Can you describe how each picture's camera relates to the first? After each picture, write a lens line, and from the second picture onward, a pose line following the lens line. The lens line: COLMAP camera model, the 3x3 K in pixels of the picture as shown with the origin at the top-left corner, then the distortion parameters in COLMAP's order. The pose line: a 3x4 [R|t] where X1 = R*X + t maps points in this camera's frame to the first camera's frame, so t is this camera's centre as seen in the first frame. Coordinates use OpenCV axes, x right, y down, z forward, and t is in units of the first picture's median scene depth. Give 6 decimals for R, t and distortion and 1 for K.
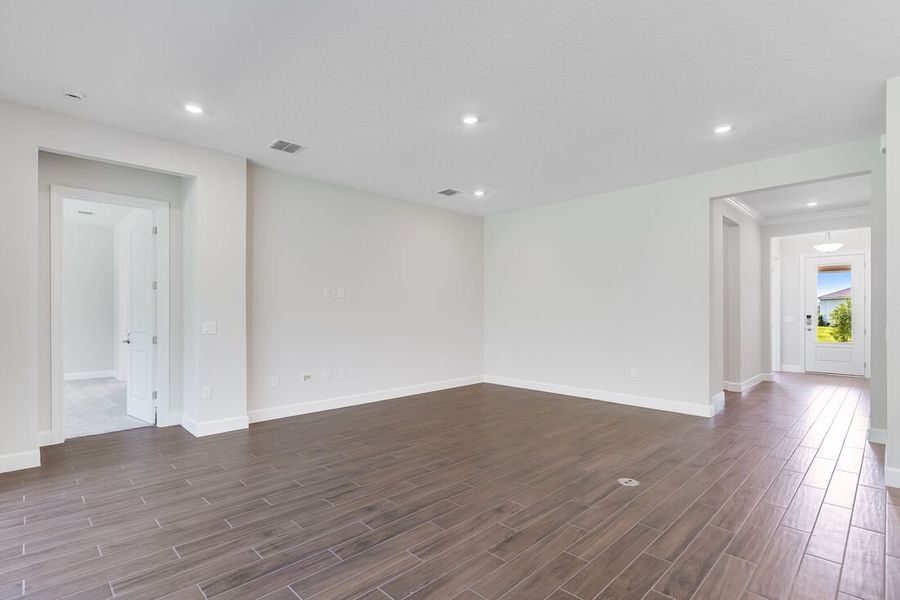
lens RADIAL K [[431.1, 0, 445.8], [0, 431.1, 307.9], [0, 0, 1]] dist [-0.000113, 0.000318]
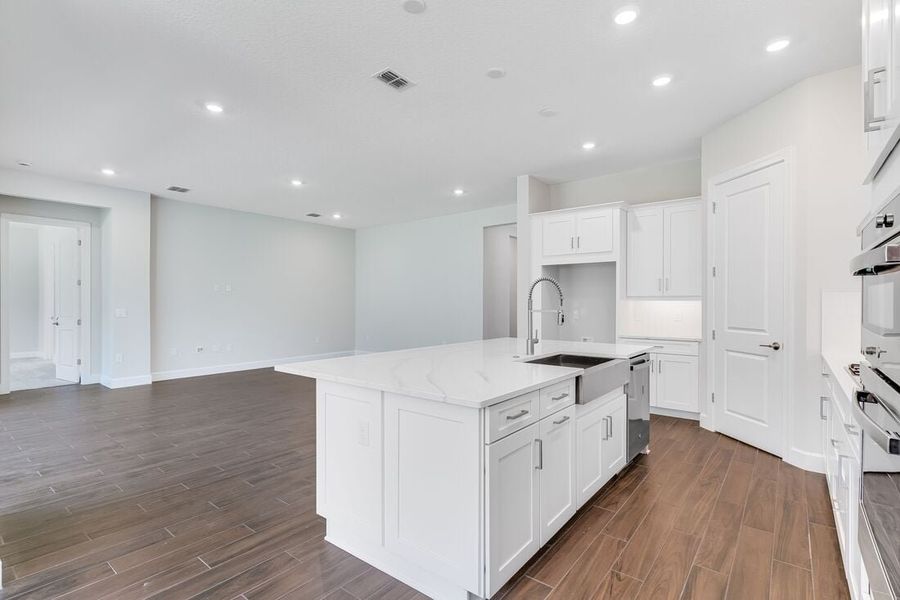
lens RADIAL K [[431.1, 0, 450.7], [0, 431.1, 298.9], [0, 0, 1]] dist [-0.000170, -0.000747]
pose [[0.991929, 0.003504, 0.126746, 0.340154], [-0.003813, 0.999990, 0.002197, -0.007637], [-0.126737, -0.002662, 0.991933, -0.535179]]
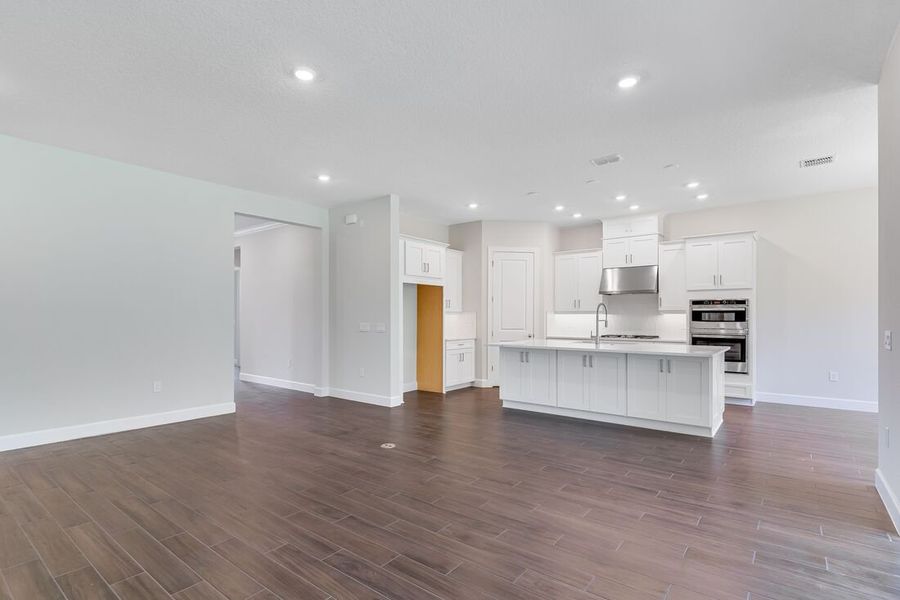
lens RADIAL K [[439.4, 0, 444.2], [0, 439.4, 314.8], [0, 0, 1]] dist [0.003637, 0.000075]
pose [[-0.127512, 0.004749, 0.991826, -0.624257], [-0.011241, 0.999917, -0.006233, 0.008023], [-0.991773, -0.011944, -0.127448, 0.677778]]
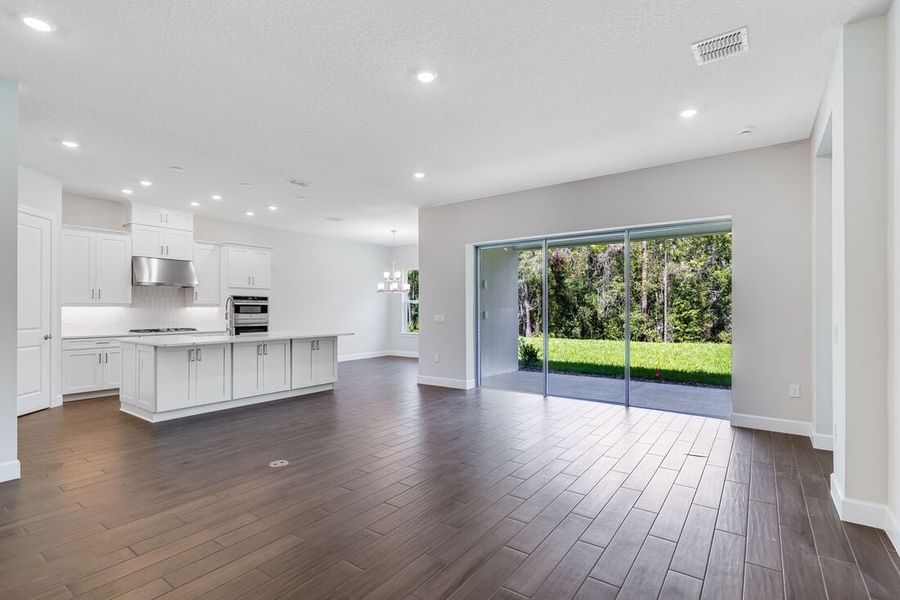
lens RADIAL K [[431.1, 0, 445.8], [0, 431.1, 307.9], [0, 0, 1]] dist [-0.000113, 0.000318]
pose [[-0.986644, 0.001563, -0.162882, 0.124651], [0.003780, 0.999904, -0.013303, 0.014919], [0.162845, -0.013741, -0.986556, 1.461287]]
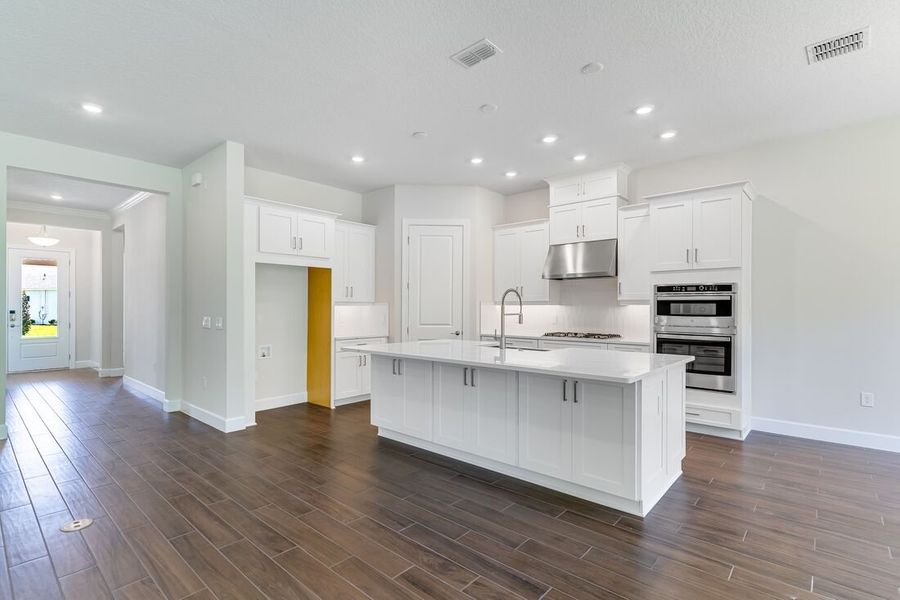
lens RADIAL K [[431.1, 0, 445.8], [0, 431.1, 307.9], [0, 0, 1]] dist [-0.000113, 0.000318]
pose [[-0.068156, 0.000079, 0.997675, -0.273173], [-0.012484, 0.999922, -0.000932, 0.001179], [-0.997597, -0.012519, -0.068150, 0.260532]]
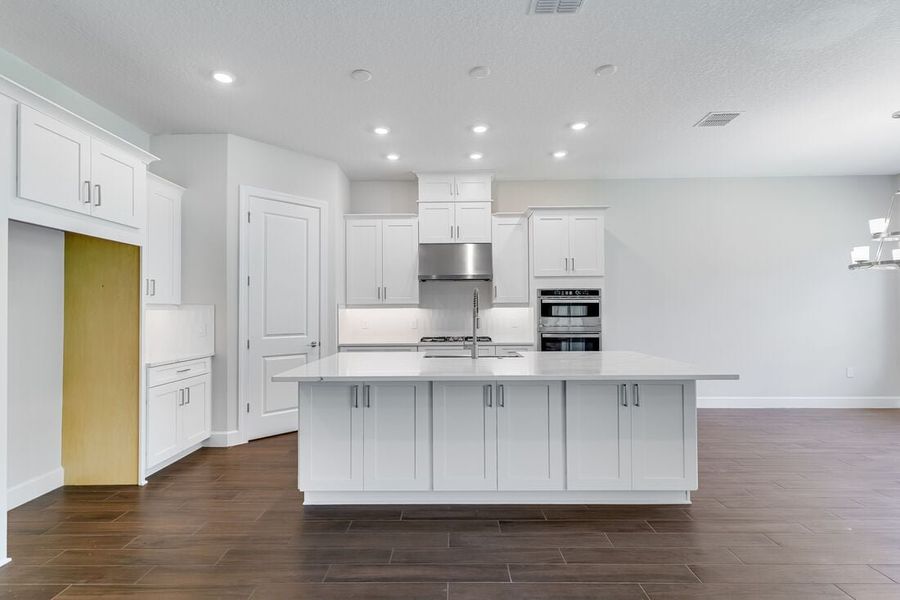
lens RADIAL K [[429.4, 0, 448.1], [0, 429.4, 305.1], [0, 0, 1]] dist [0.001145, 0.001238]
pose [[-0.707428, 0.016814, 0.706585, 0.074380], [0.000185, 0.999721, -0.023604, 0.006940], [-0.706785, -0.016568, -0.707234, 0.623056]]
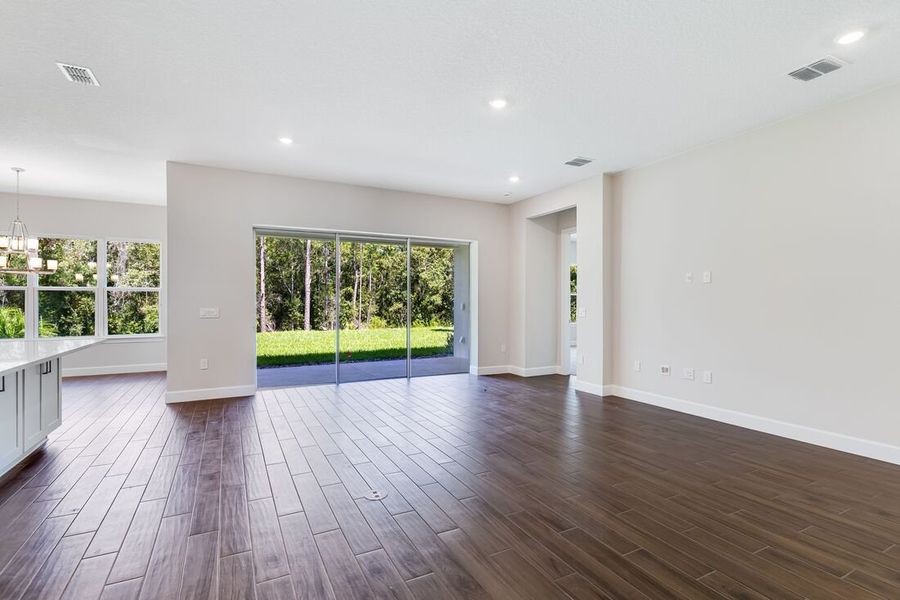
lens RADIAL K [[429.4, 0, 448.1], [0, 429.4, 305.1], [0, 0, 1]] dist [0.001145, 0.001238]
pose [[-0.294733, 0.010066, -0.955527, 0.820998], [0.009624, 0.999925, 0.007565, 0.008345], [0.955531, -0.006966, -0.294807, 0.943532]]
